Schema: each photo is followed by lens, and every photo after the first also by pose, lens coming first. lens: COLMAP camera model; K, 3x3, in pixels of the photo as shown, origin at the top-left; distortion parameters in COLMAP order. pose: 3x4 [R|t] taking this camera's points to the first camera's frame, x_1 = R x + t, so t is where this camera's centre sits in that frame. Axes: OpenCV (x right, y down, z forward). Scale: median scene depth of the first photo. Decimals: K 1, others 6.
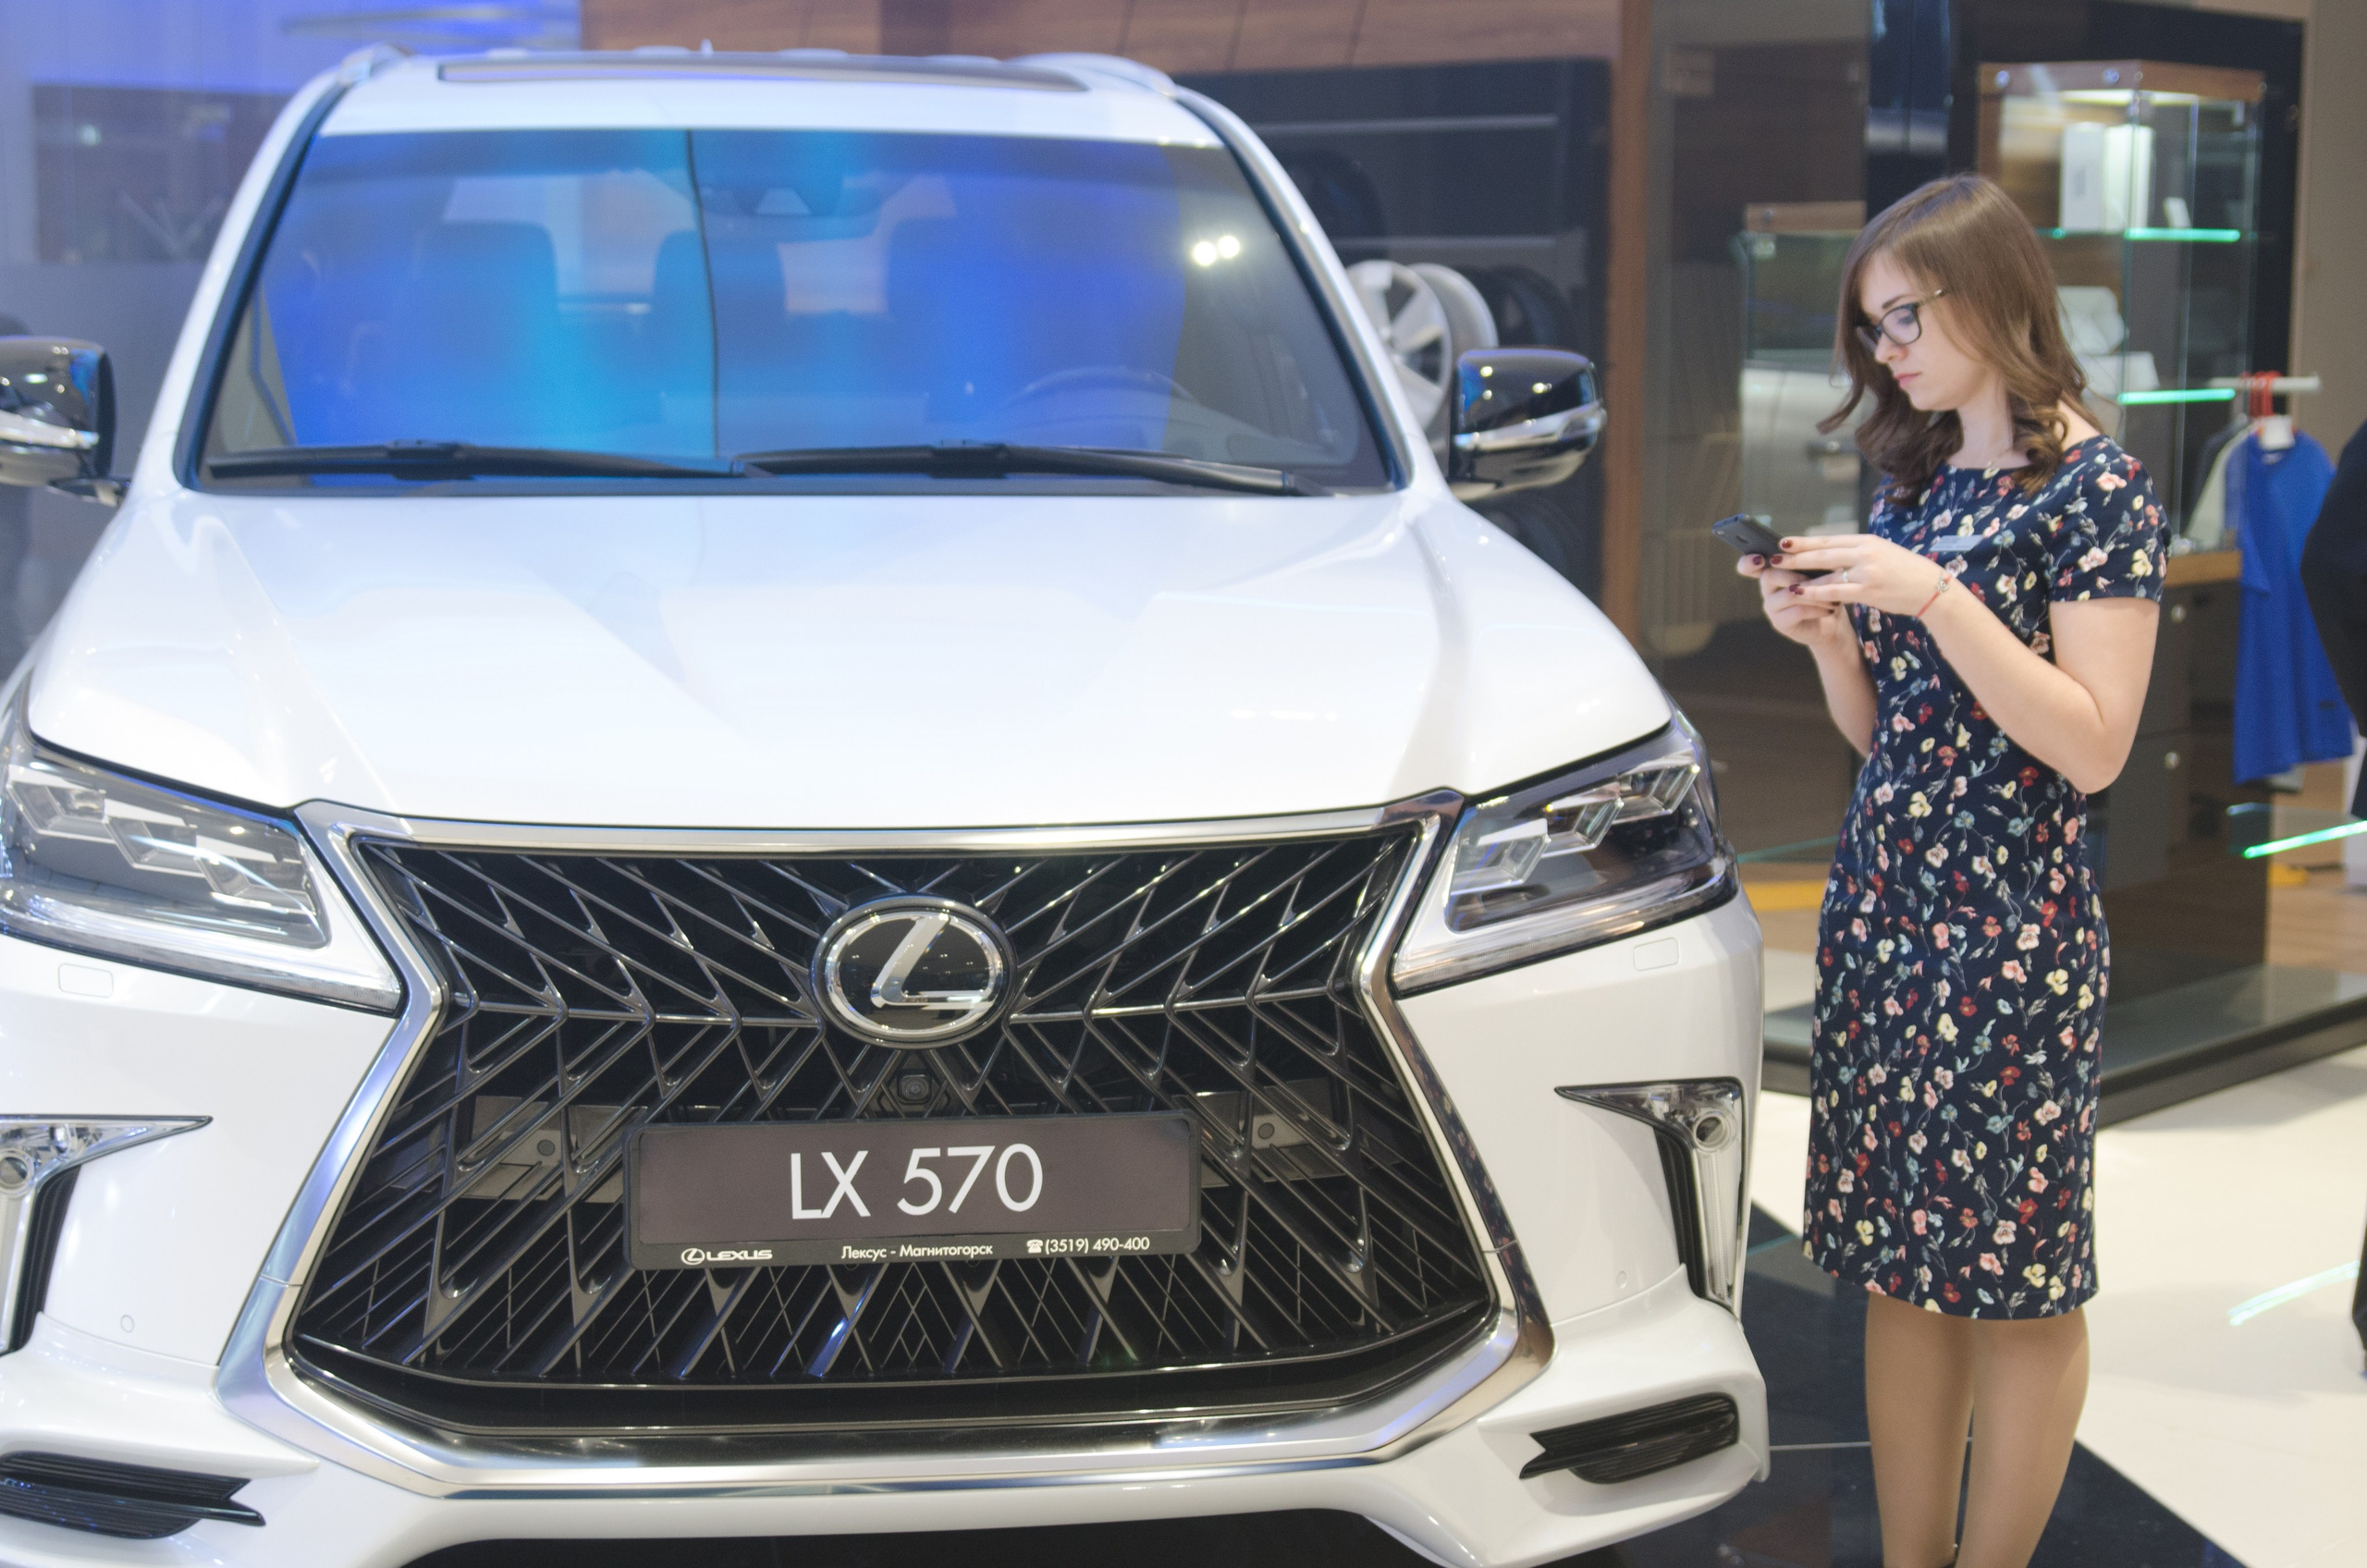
lens RADIAL K [[4162.0, 0, 1197.5], [0, 4162.0, 808.0], [0, 0, 1]] dist [-0.013023, 0.000000]
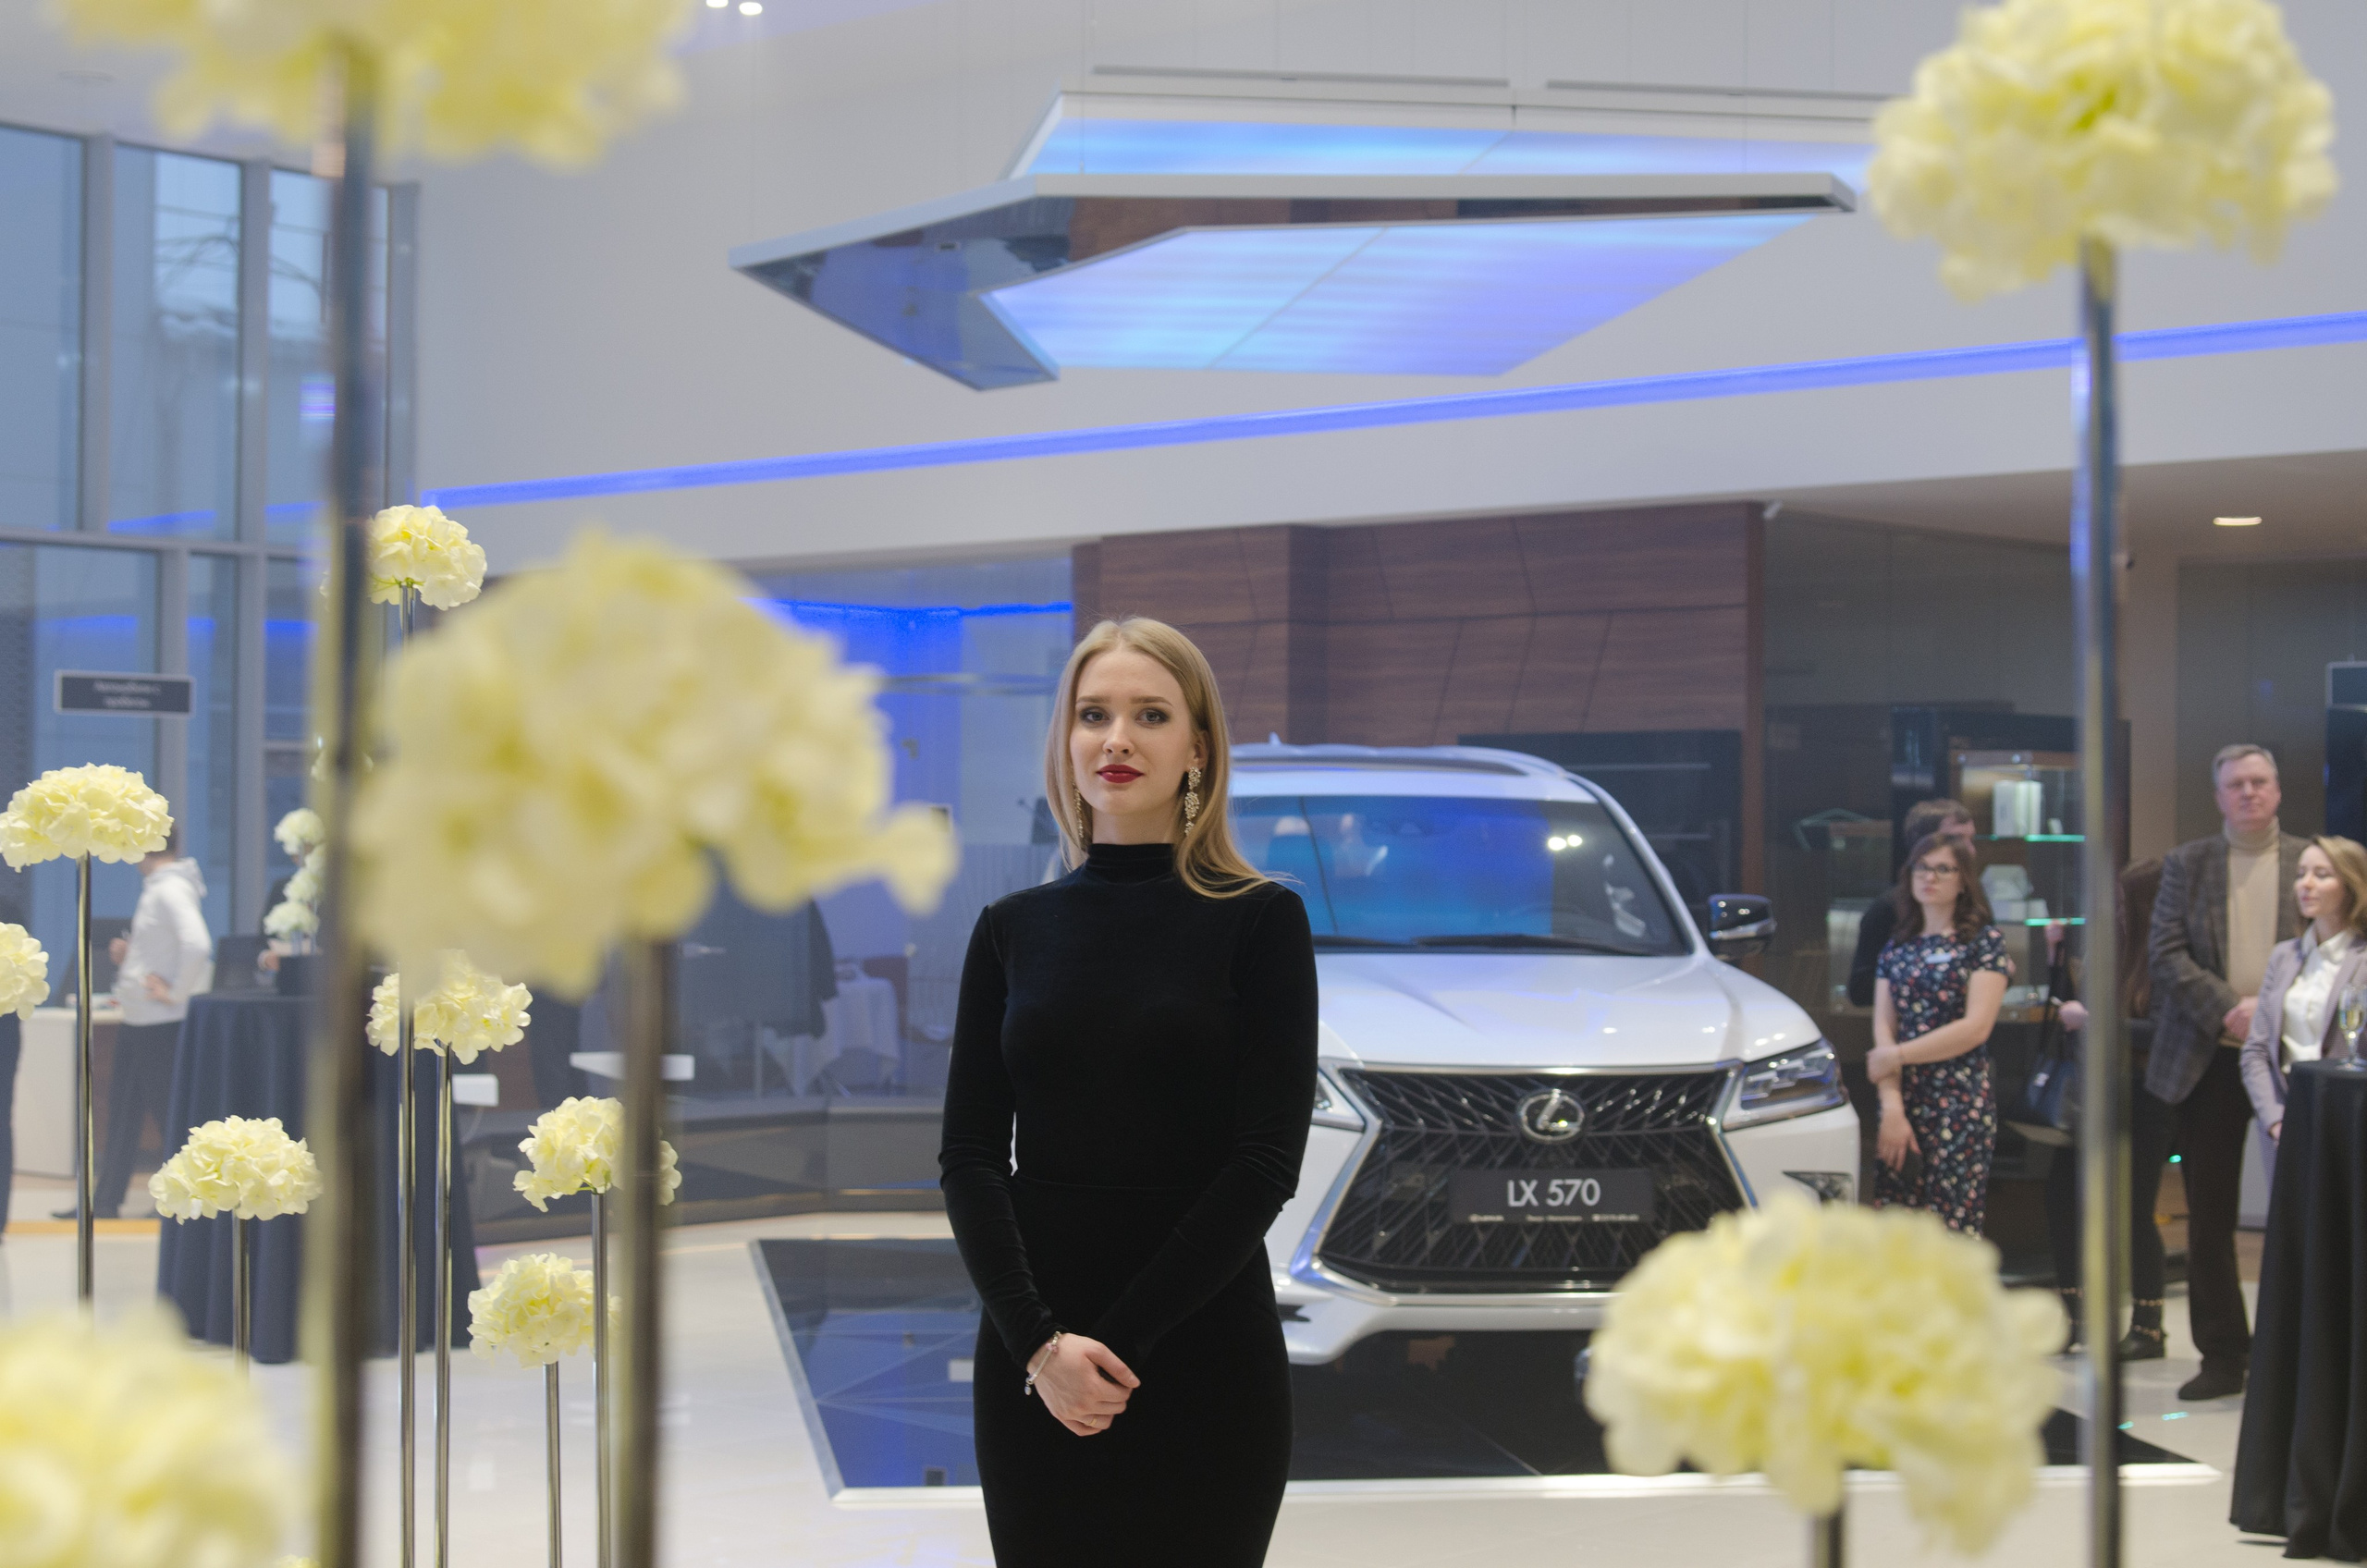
lens RADIAL K [[4162.0, 0, 1176.2], [0, 4162.0, 786.7], [0, 0, 1]] dist [-0.013023, 0.000000]
pose [[0.999926, 0.002295, -0.011962, -0.282233], [-0.003939, 0.990247, -0.139268, 0.206245], [0.011526, 0.139305, 0.990182, -1.743770]]
